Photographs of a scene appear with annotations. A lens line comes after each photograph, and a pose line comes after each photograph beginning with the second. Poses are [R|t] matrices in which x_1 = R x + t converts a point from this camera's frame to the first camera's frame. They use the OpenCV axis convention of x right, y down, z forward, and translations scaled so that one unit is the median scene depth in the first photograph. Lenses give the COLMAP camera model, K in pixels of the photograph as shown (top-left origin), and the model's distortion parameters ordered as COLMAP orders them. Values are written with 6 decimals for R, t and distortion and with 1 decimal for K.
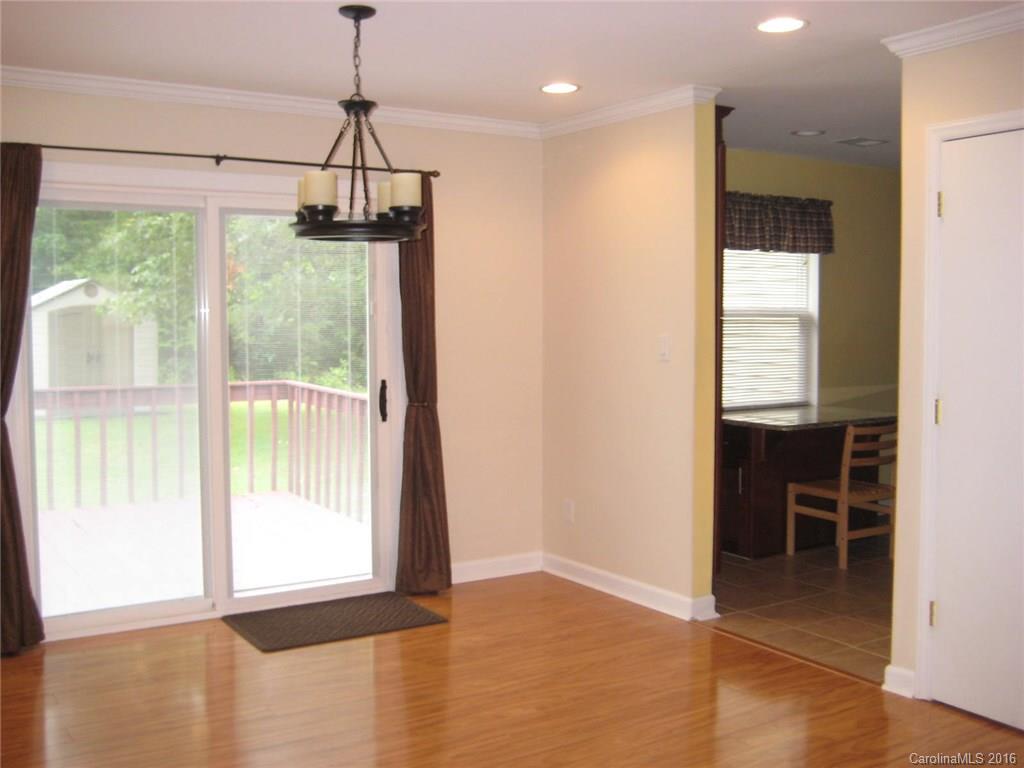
lens RADIAL K [[1041.2, 0, 512.0], [0, 1041.2, 384.0], [0, 0, 1]] dist [-0.100493, 0.006846]
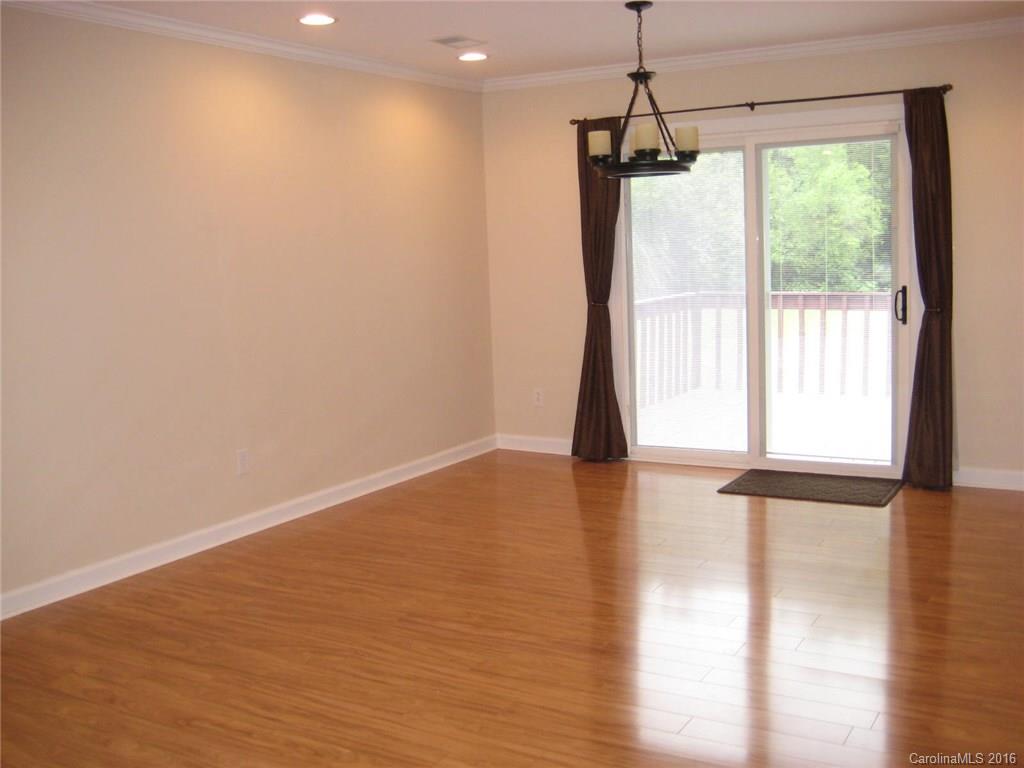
lens RADIAL K [[1052.4, 0, 512.0], [0, 1052.4, 384.0], [0, 0, 1]] dist [-0.007742, -0.000672]
pose [[0.482790, 0.094340, -0.870640, 0.724389], [-0.031011, 0.995399, 0.090663, 0.012457], [0.875187, -0.016772, 0.483494, 0.115452]]
